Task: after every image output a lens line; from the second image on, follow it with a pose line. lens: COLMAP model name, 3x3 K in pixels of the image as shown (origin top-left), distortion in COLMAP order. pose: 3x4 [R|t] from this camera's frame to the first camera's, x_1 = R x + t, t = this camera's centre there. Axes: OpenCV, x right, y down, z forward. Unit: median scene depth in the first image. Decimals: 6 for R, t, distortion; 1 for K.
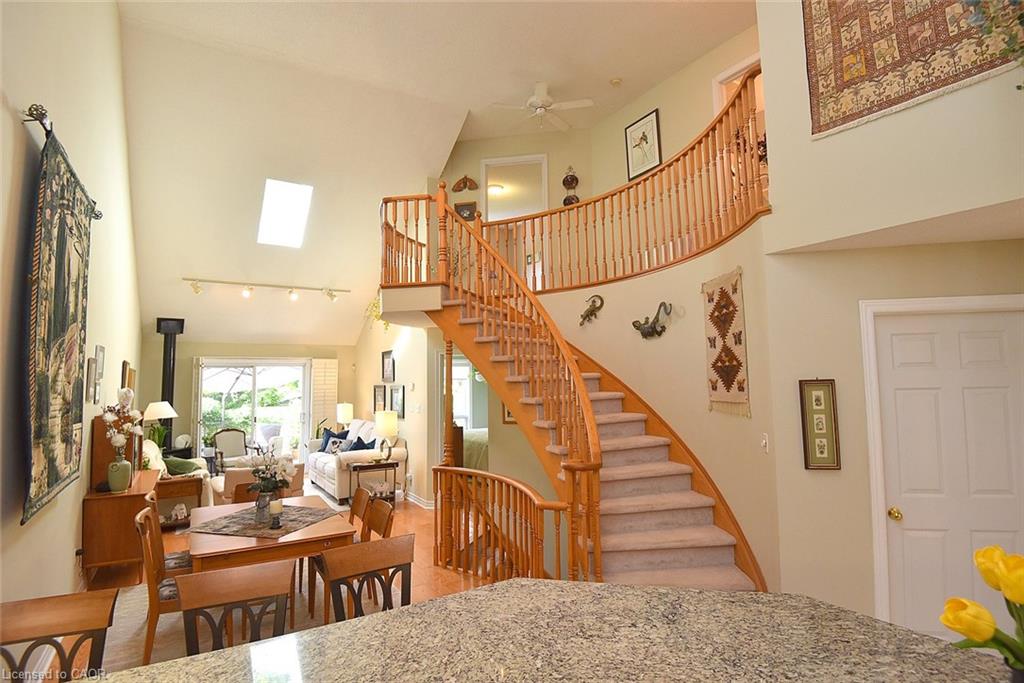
lens RADIAL K [[529.7, 0, 516.7], [0, 529.7, 332.8], [0, 0, 1]] dist [-0.042252, -0.001505]
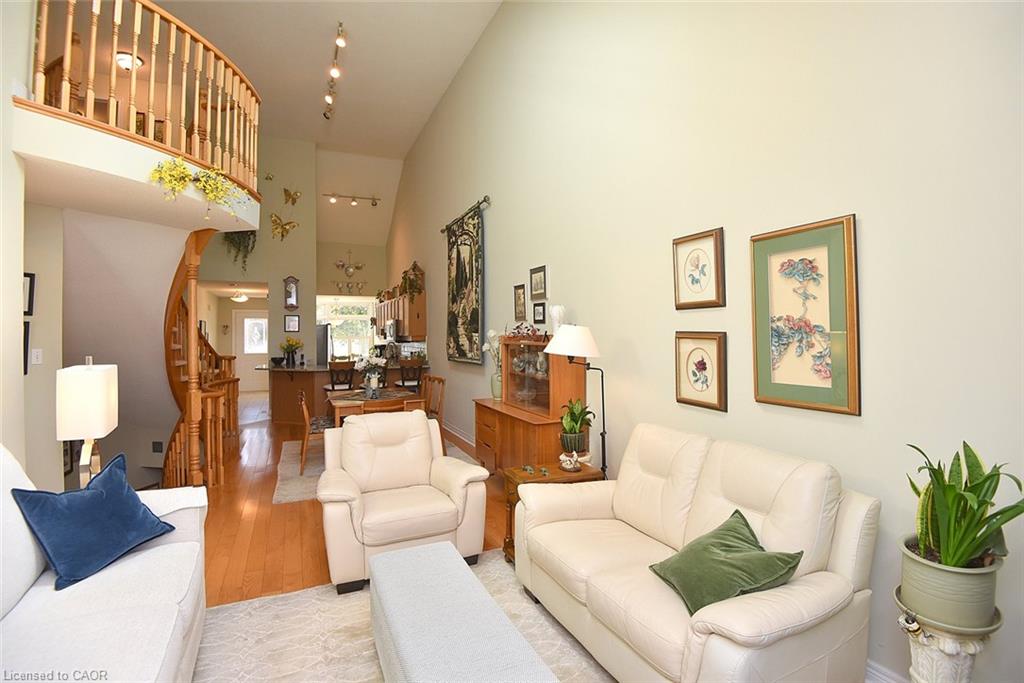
lens RADIAL K [[496.8, 0, 527.2], [0, 496.8, 327.7], [0, 0, 1]] dist [-0.001247, -0.028980]
pose [[-0.992967, 0.024887, 0.115750, -1.195395], [0.013393, 0.994994, -0.099035, 0.321672], [-0.117636, -0.096788, -0.988329, 2.611507]]
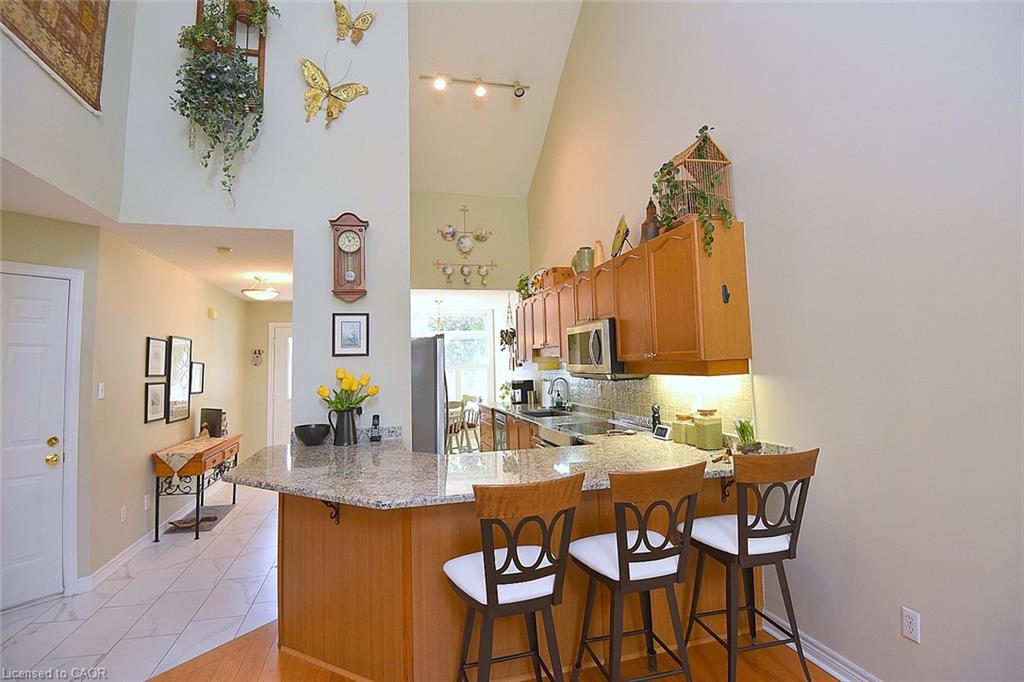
lens RADIAL K [[497.3, 0, 523.5], [0, 497.3, 324.2], [0, 0, 1]] dist [-0.004806, -0.034743]
pose [[-0.960454, 0.060703, 0.271742, -0.300149], [0.016314, 0.986538, -0.162716, 0.178439], [-0.277962, -0.151848, -0.948514, 1.081564]]
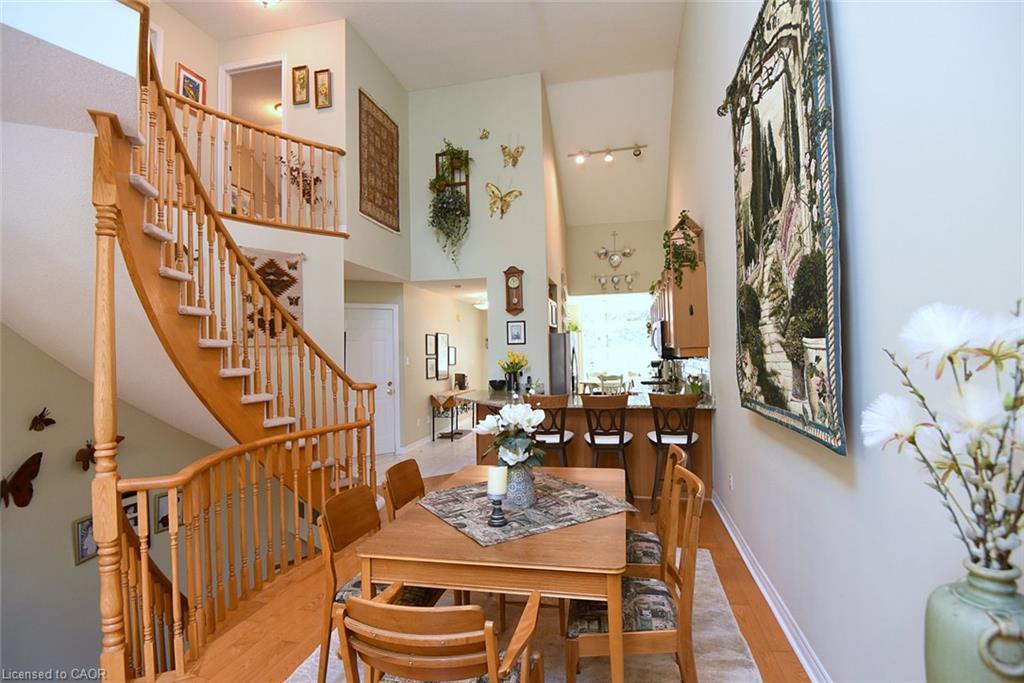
lens RADIAL K [[494.6, 0, 516.6], [0, 494.6, 338.2], [0, 0, 1]] dist [-0.005224, -0.026405]
pose [[-0.719335, 0.048436, 0.692972, -0.952239], [-0.025921, 0.995000, -0.096453, 0.226697], [-0.694179, -0.087344, -0.714483, 1.524454]]
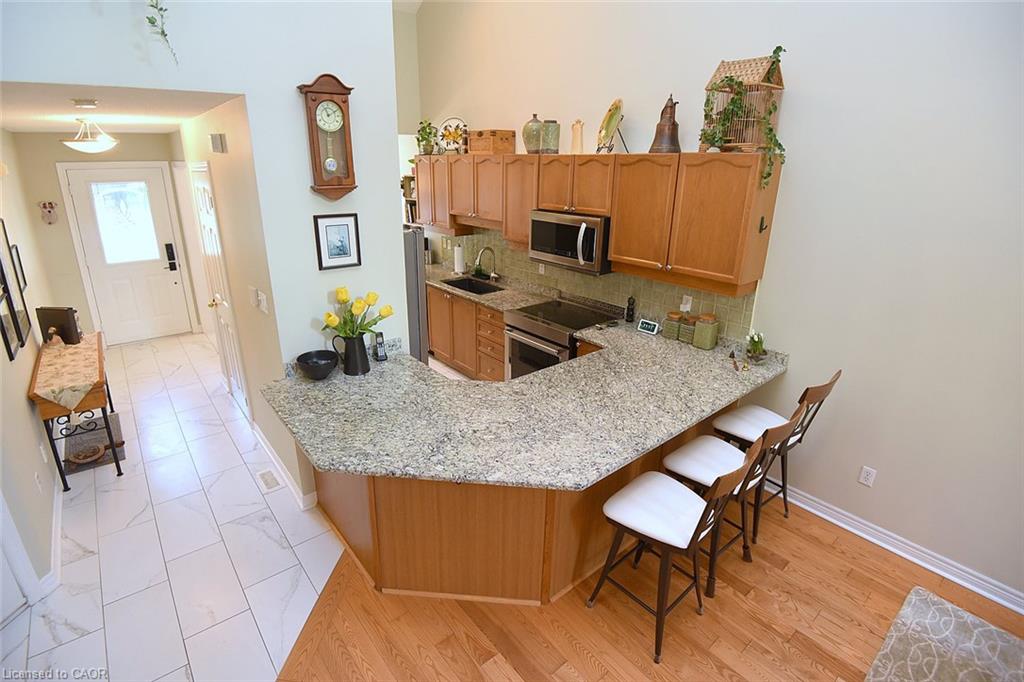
lens RADIAL K [[495.0, 0, 495.3], [0, 495.0, 324.2], [0, 0, 1]] dist [-0.040425, -0.000077]
pose [[-0.992516, 0.042105, -0.114627, 0.146714], [0.014504, 0.972679, 0.231700, -0.017838], [0.121251, 0.228303, -0.966010, 1.058604]]
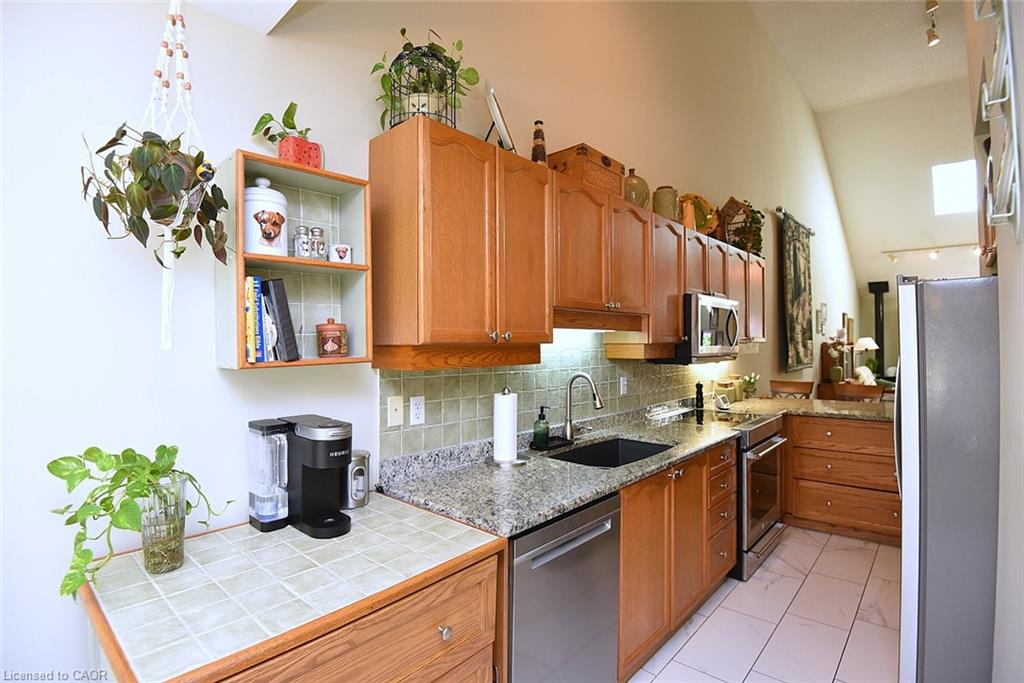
lens RADIAL K [[486.8, 0, 514.1], [0, 486.8, 336.4], [0, 0, 1]] dist [-0.007032, -0.026447]
pose [[0.275888, -0.002501, -0.961187, 0.653050], [0.084420, 0.996195, 0.021639, 0.018835], [0.957475, -0.087113, 0.275049, -0.642103]]
